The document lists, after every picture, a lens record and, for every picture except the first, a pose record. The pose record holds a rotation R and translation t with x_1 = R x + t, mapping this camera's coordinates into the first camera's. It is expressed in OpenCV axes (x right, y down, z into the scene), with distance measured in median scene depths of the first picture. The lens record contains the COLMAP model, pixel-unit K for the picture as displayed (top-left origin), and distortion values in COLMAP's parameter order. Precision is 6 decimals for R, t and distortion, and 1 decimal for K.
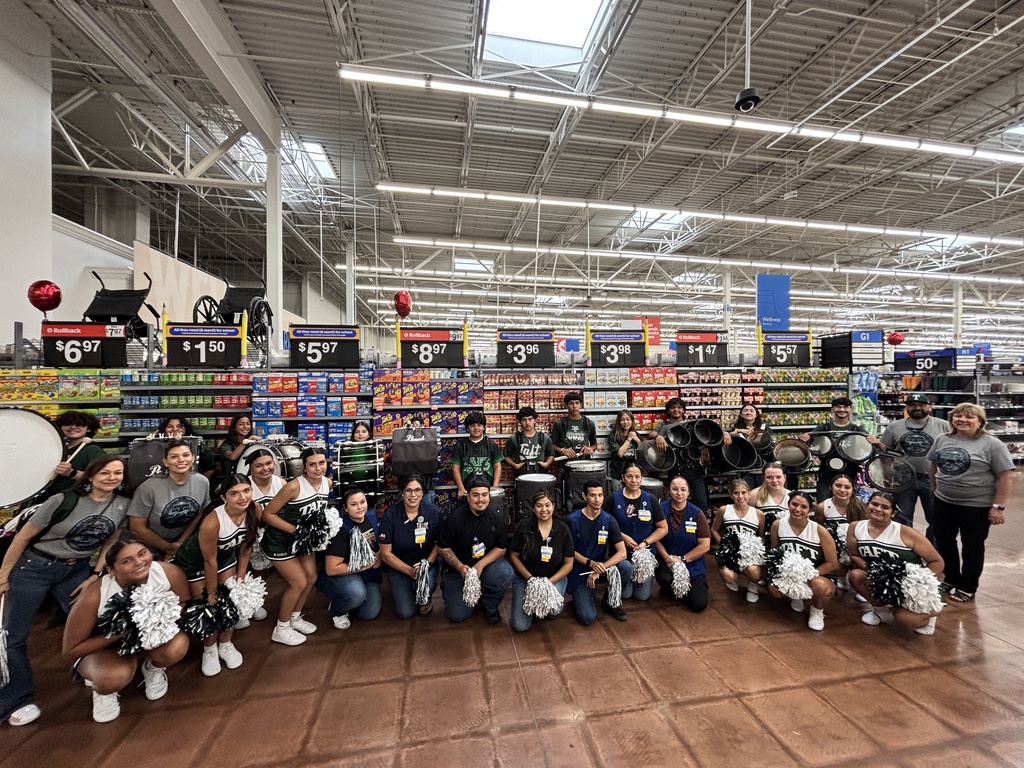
lens RADIAL K [[412.8, 0, 521.0], [0, 412.8, 381.9], [0, 0, 1]] dist [-0.001114, -0.000677]
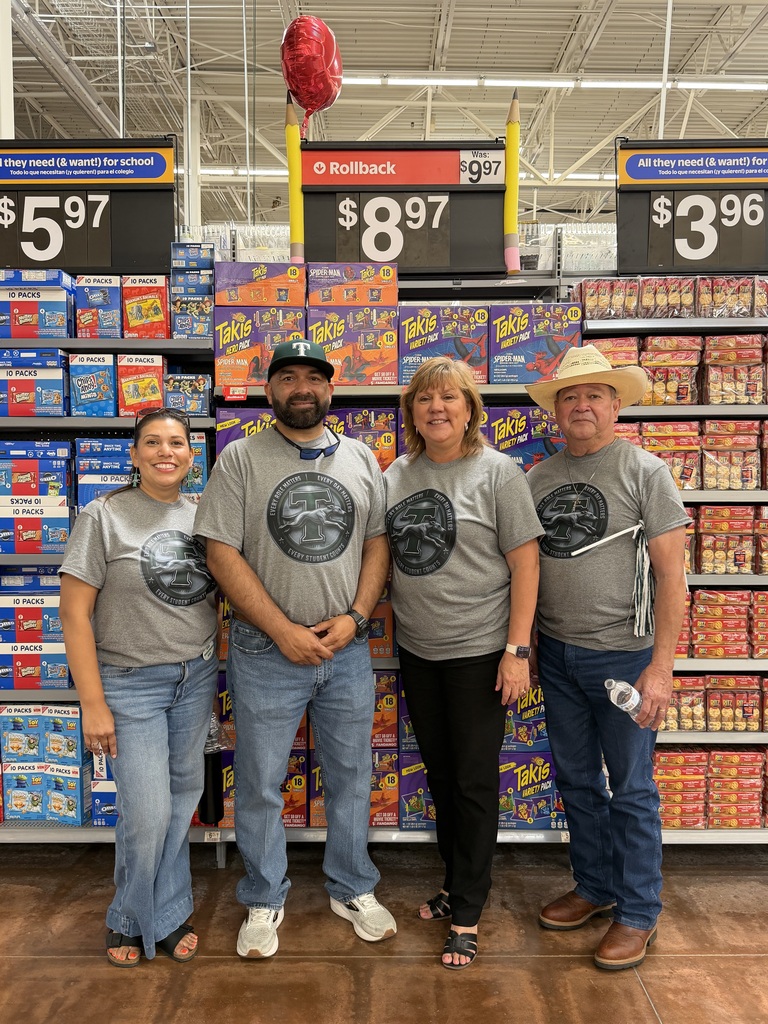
lens RADIAL K [[839.5, 0, 386.3], [0, 839.5, 514.7], [0, 0, 1]] dist [0.028002, -0.026984]
pose [[0.982946, 0.015068, -0.183277, -0.119293], [-0.004239, 0.998229, 0.059331, 0.113218], [0.183847, -0.057542, 0.981269, 0.408471]]
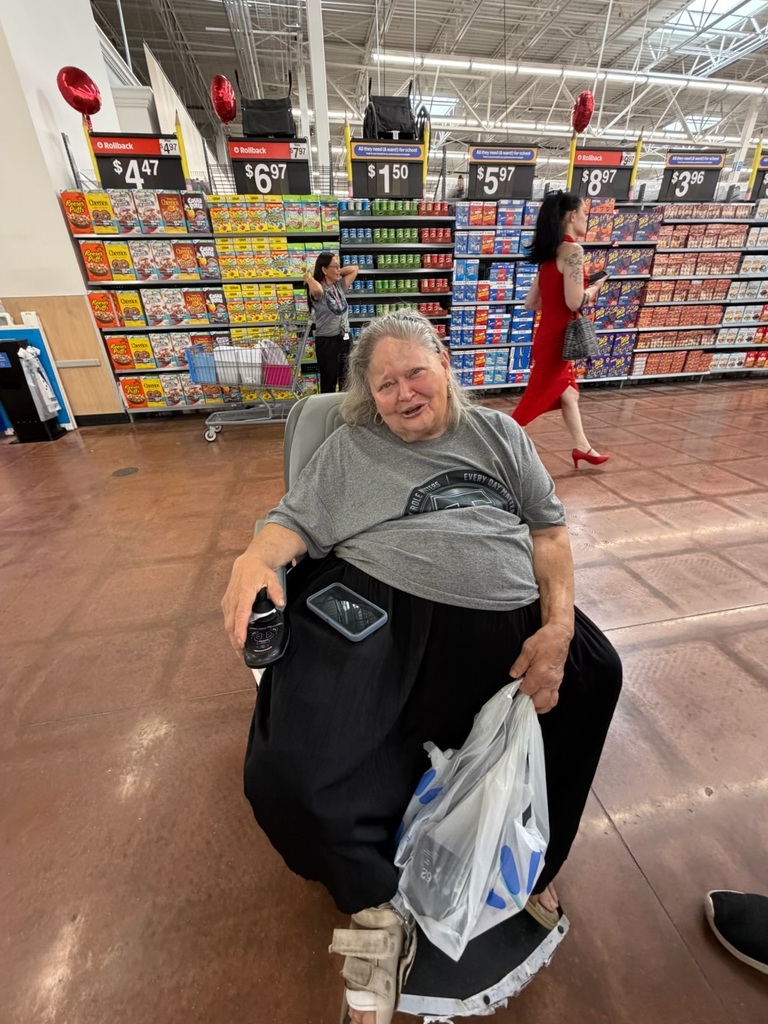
lens RADIAL K [[405.4, 0, 388.5], [0, 405.4, 510.9], [0, 0, 1]] dist [0.002167, -0.001061]
pose [[0.999779, -0.020187, -0.005789, -0.768832], [0.020607, 0.889862, 0.455765, 0.178537], [-0.004049, -0.455784, 0.890081, -0.176003]]
